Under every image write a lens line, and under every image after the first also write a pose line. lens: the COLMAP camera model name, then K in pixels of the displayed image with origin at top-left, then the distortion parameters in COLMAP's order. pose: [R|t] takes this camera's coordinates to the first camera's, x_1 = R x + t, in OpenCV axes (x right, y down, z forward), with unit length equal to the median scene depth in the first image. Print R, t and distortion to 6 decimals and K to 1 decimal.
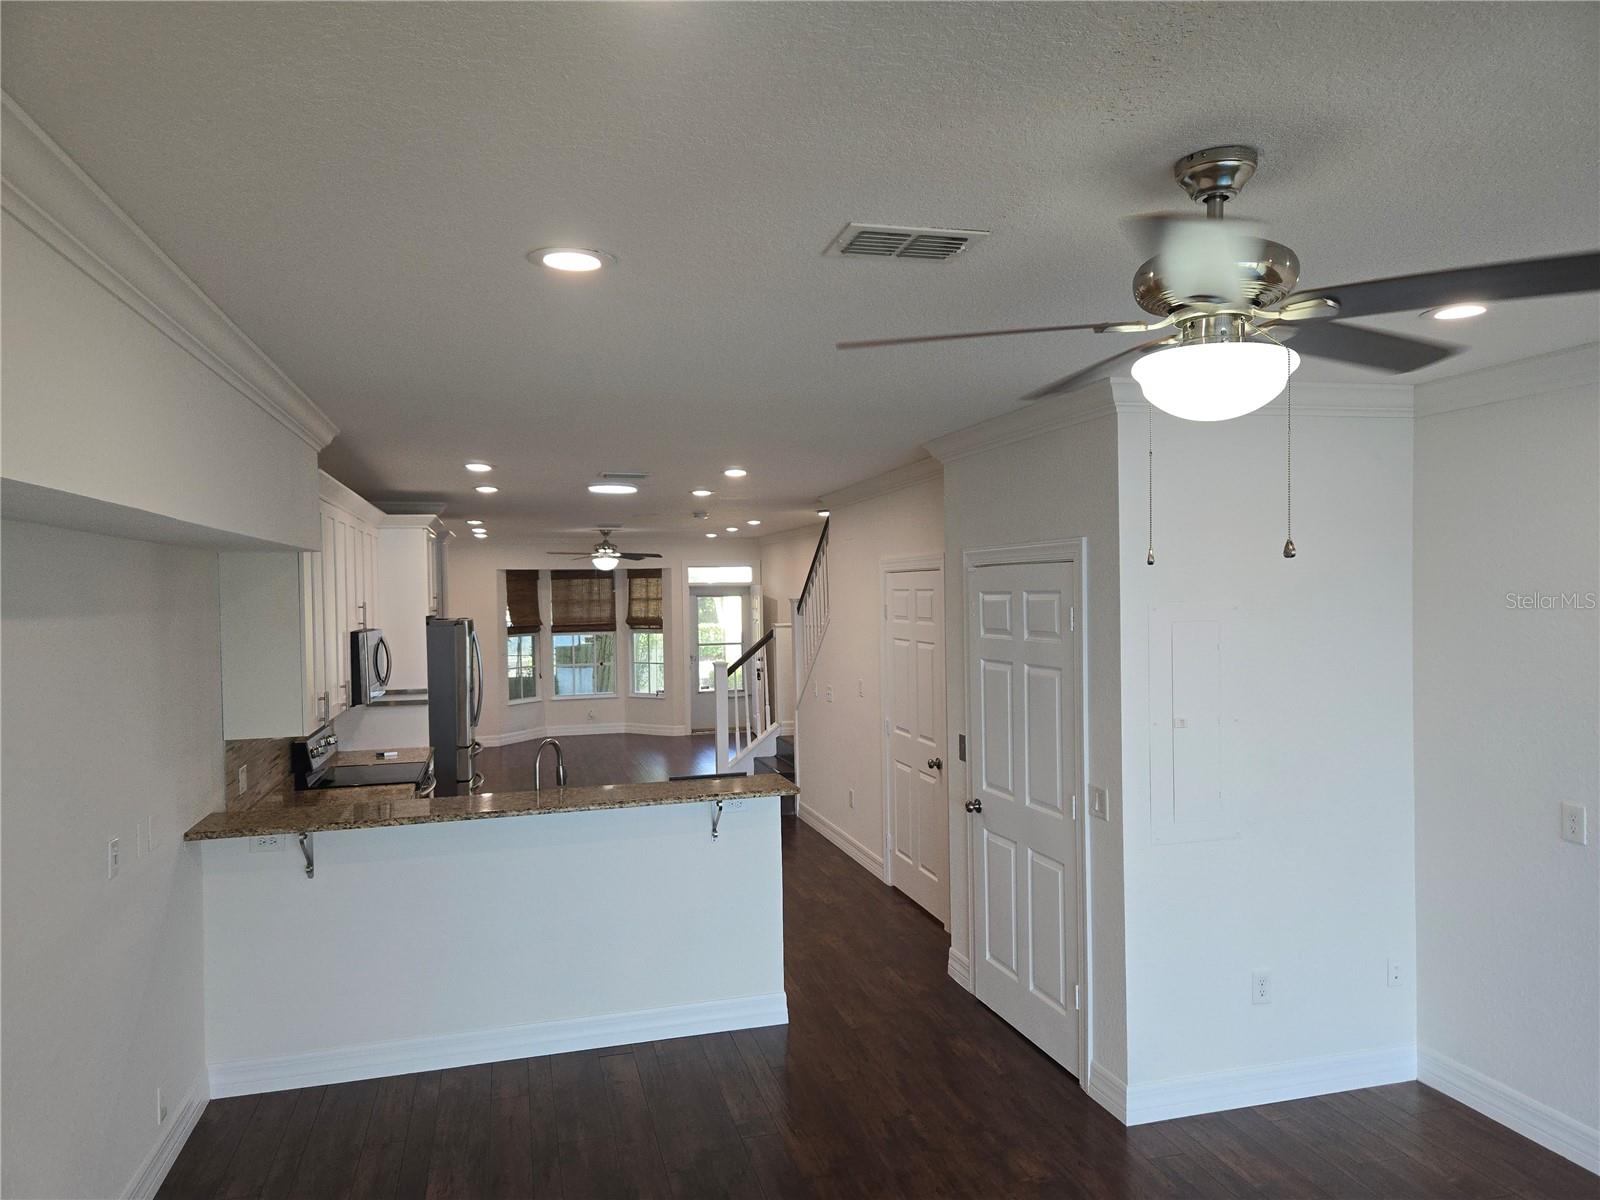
lens RADIAL K [[1062.7, 0, 805.1], [0, 1062.7, 602.4], [0, 0, 1]] dist [0.094199, -0.087947]
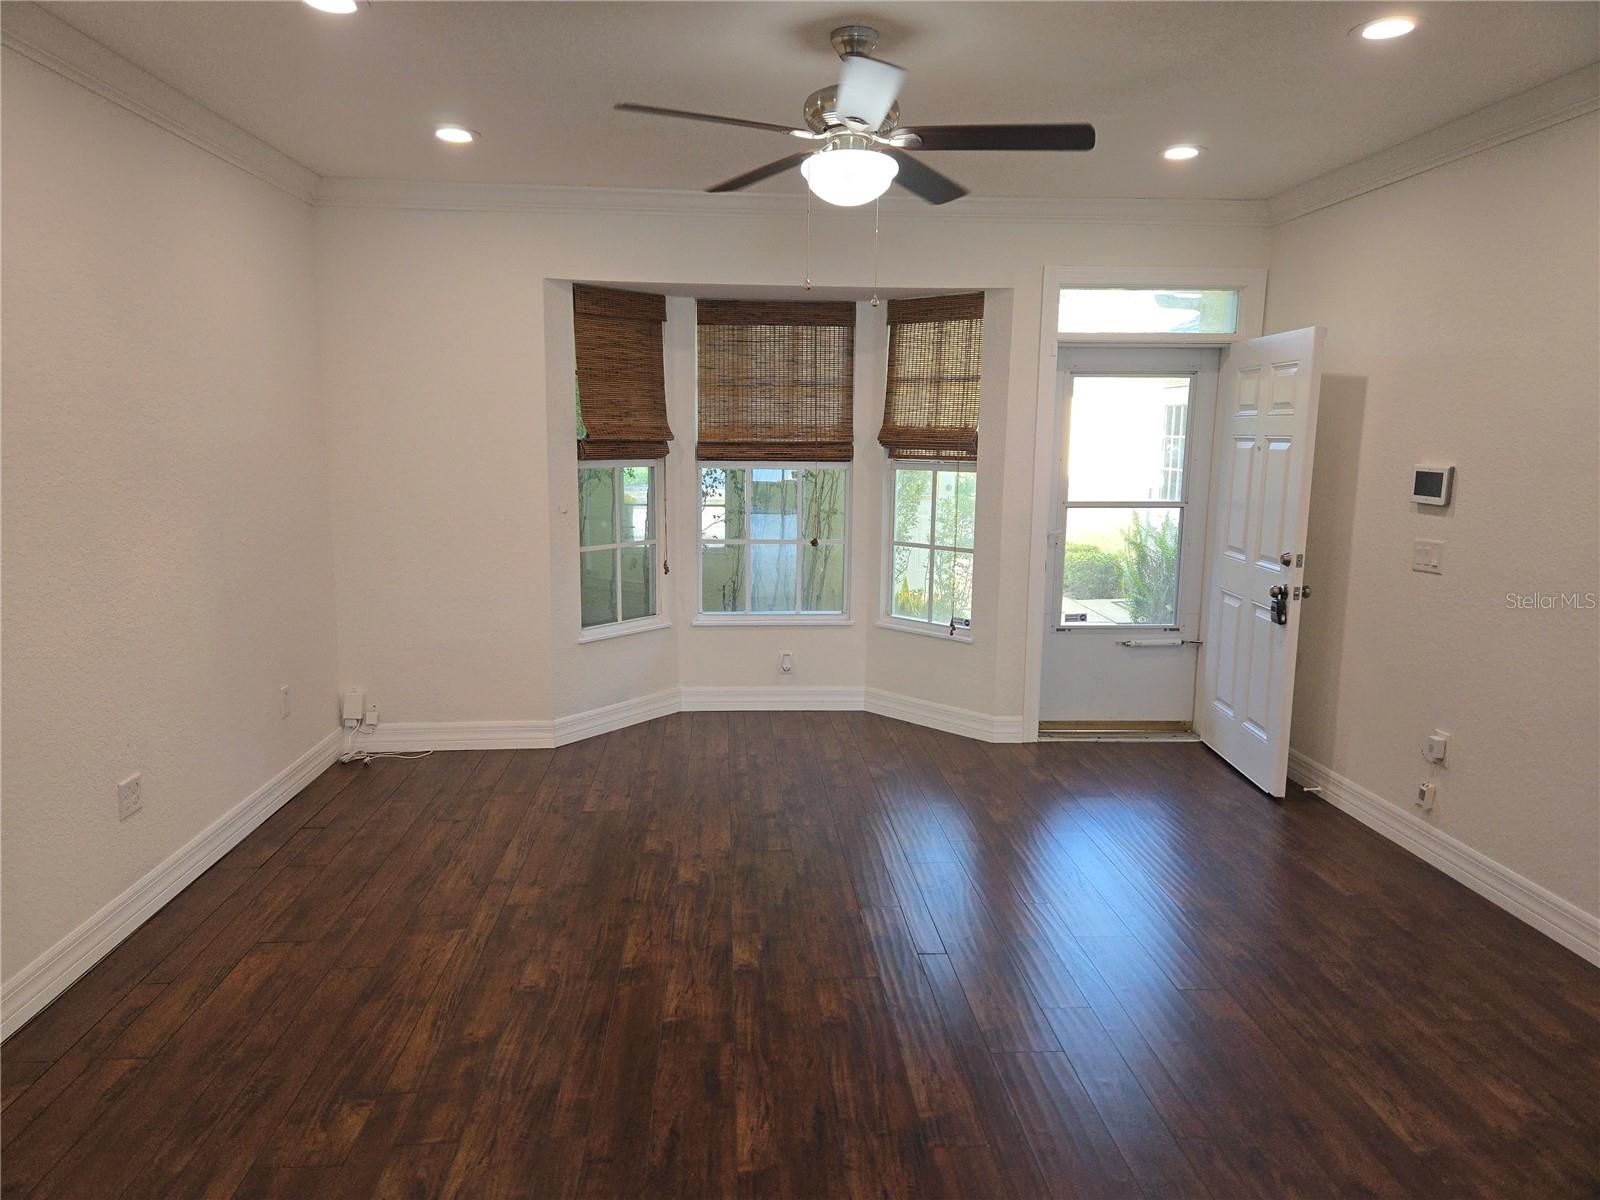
lens RADIAL K [[1062.7, 0, 805.1], [0, 1062.7, 602.4], [0, 0, 1]] dist [0.094199, -0.087947]
pose [[0.980107, 0.061118, -0.188823, -0.117124], [-0.031600, 0.987322, 0.155550, 0.017631], [0.195936, -0.146489, 0.969613, 0.605558]]
